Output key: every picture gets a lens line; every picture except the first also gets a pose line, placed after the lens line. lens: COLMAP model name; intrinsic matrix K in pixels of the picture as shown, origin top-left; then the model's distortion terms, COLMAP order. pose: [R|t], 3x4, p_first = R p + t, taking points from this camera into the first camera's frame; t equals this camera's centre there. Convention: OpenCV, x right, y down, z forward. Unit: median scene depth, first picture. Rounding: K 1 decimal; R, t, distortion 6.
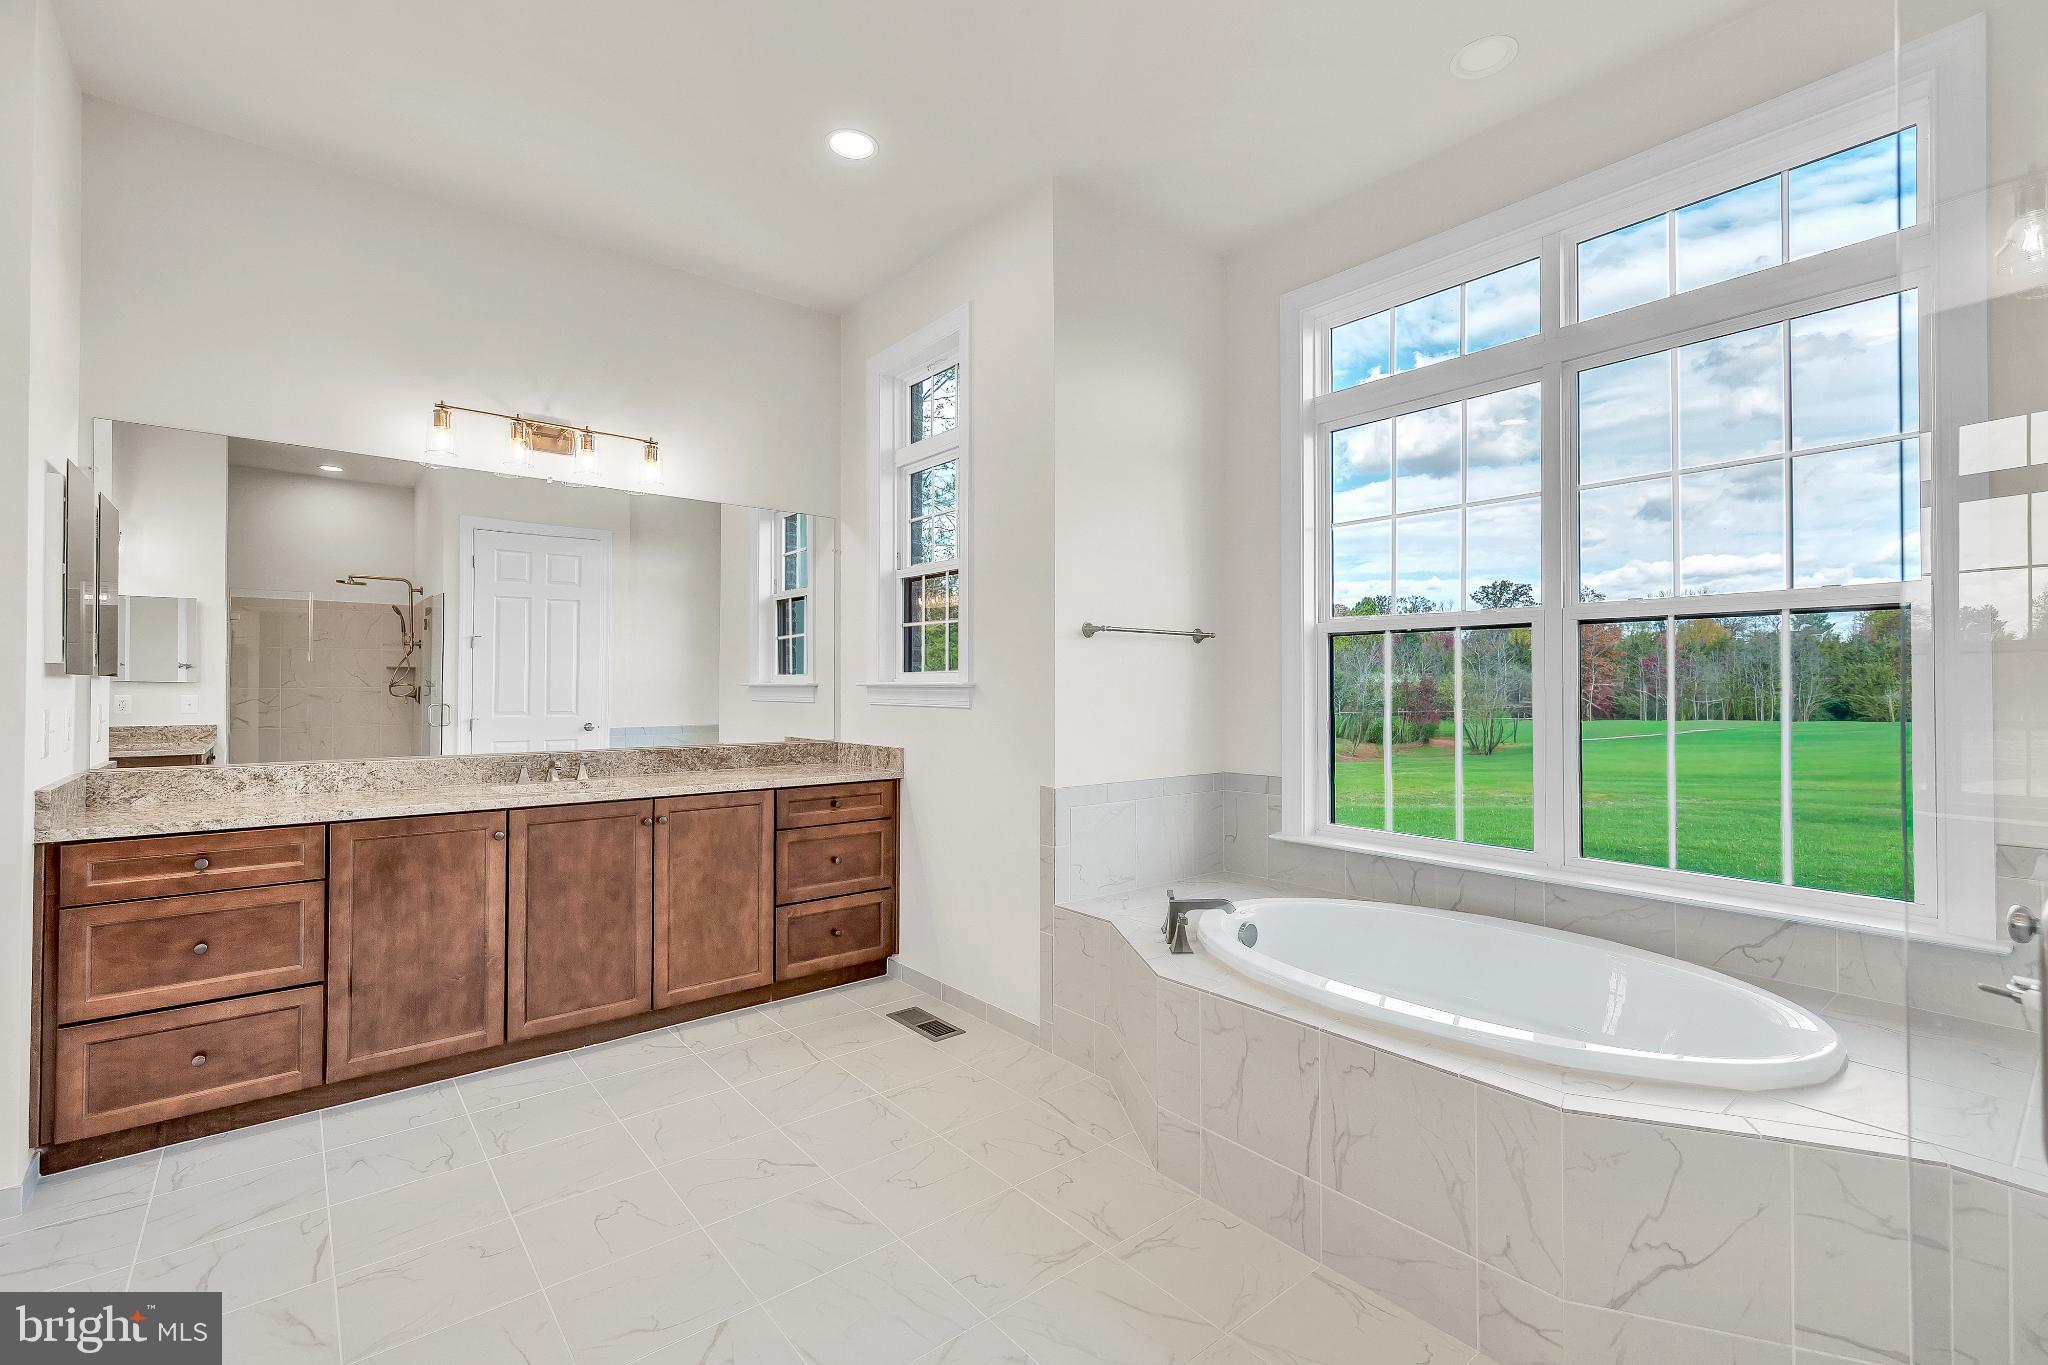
lens RADIAL K [[884.3, 0, 1024.0], [0, 884.3, 682.5], [0, 0, 1]] dist [-0.001648, -0.000698]
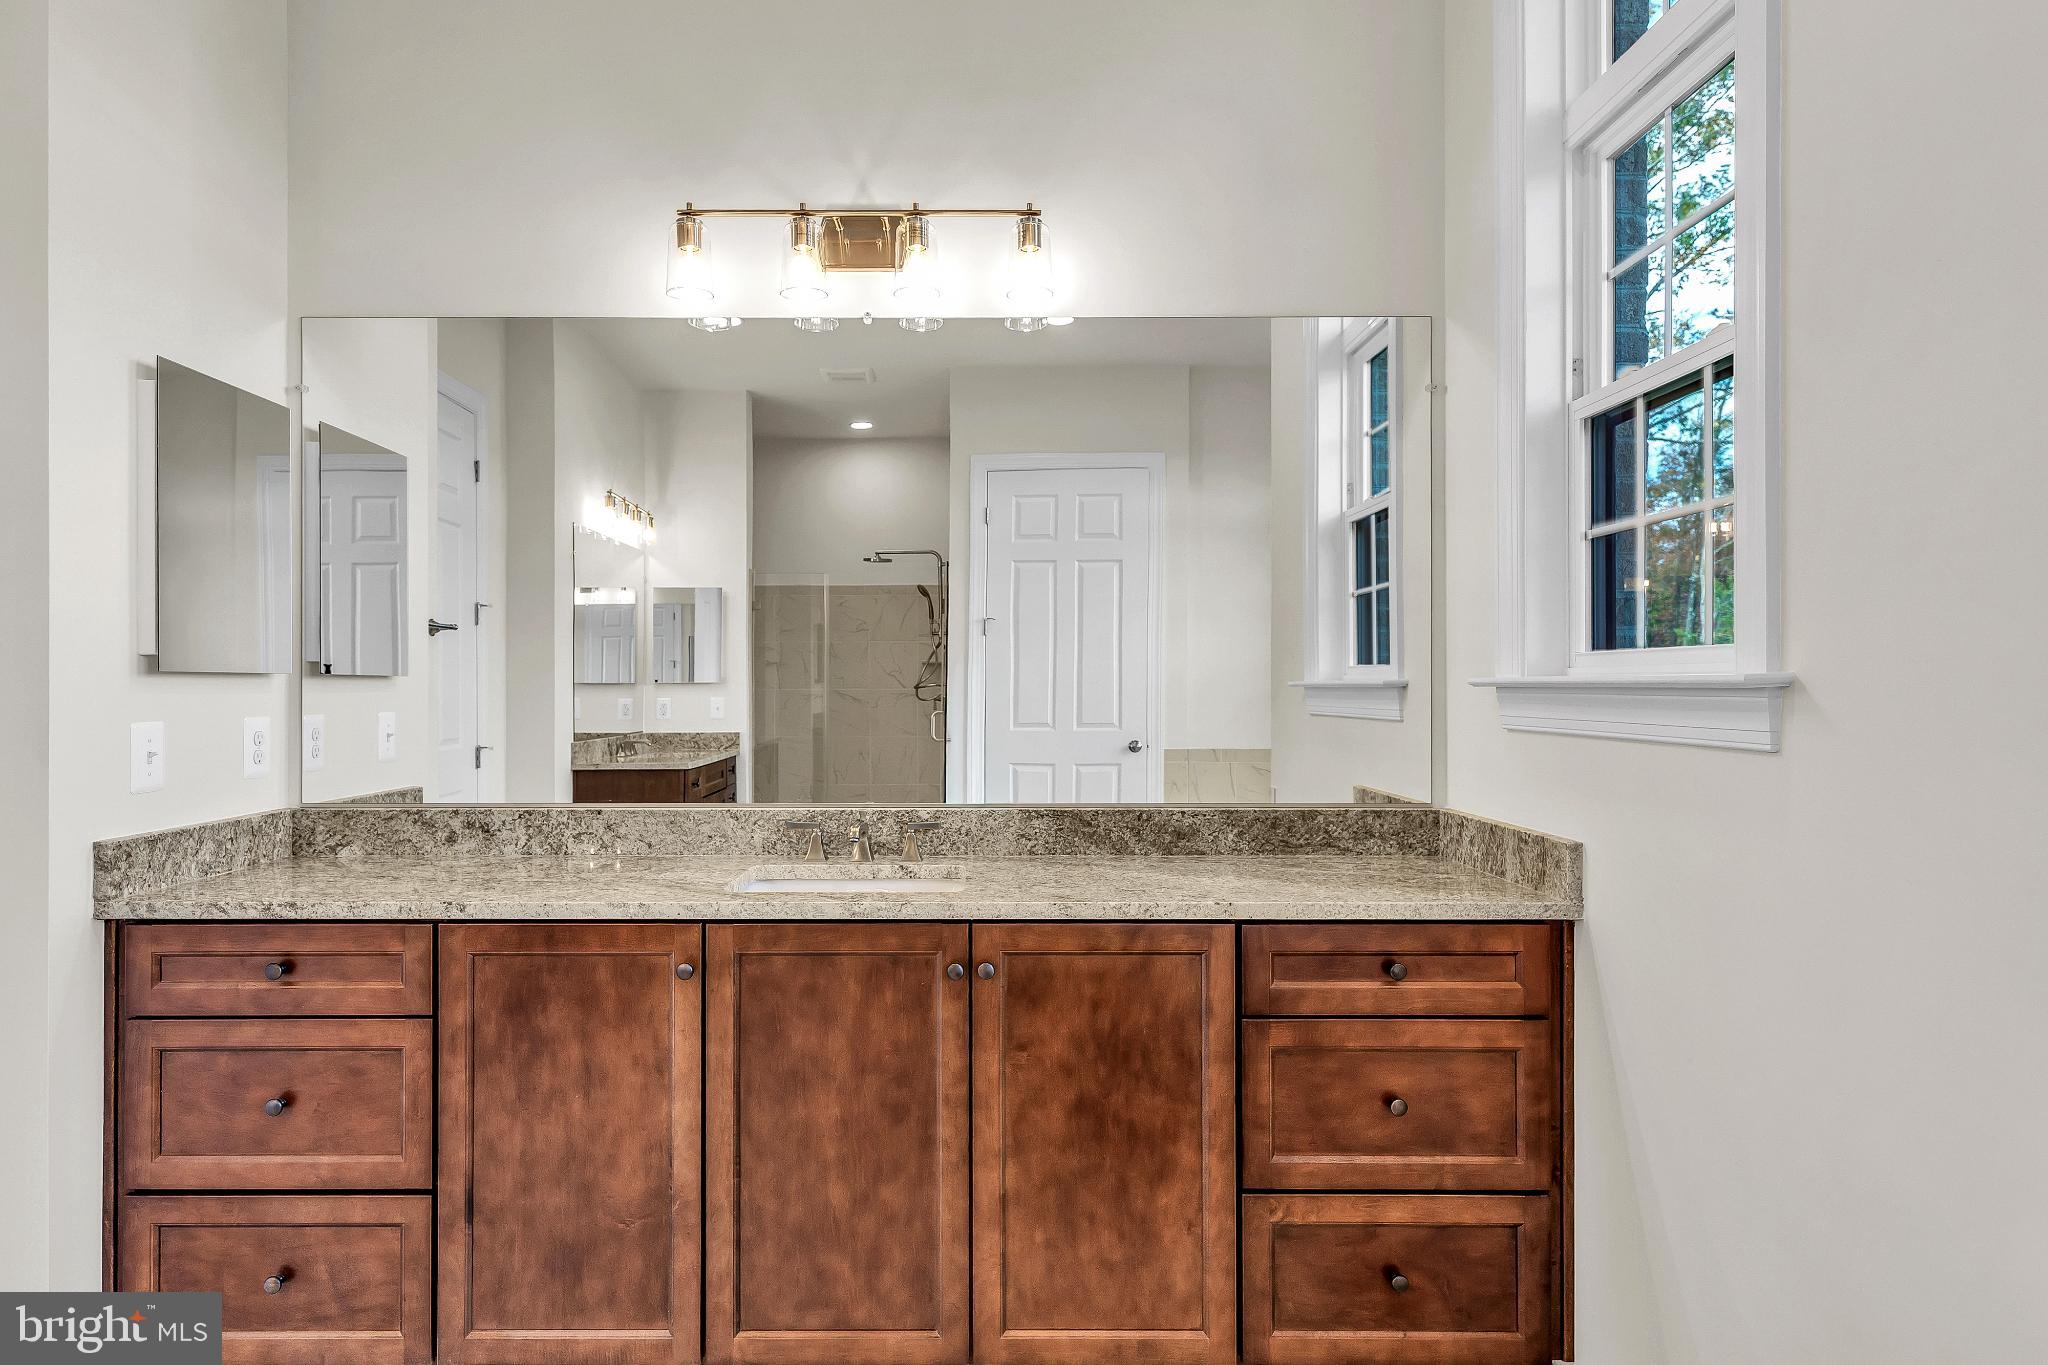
lens RADIAL K [[1115.1, 0, 1021.7], [0, 1115.1, 686.7], [0, 0, 1]] dist [0.003371, 0.000617]
pose [[0.767692, -0.002209, -0.640815, -0.012344], [0.004707, 0.999987, 0.002193, 0.003076], [0.640802, -0.004700, 0.767692, 0.586783]]
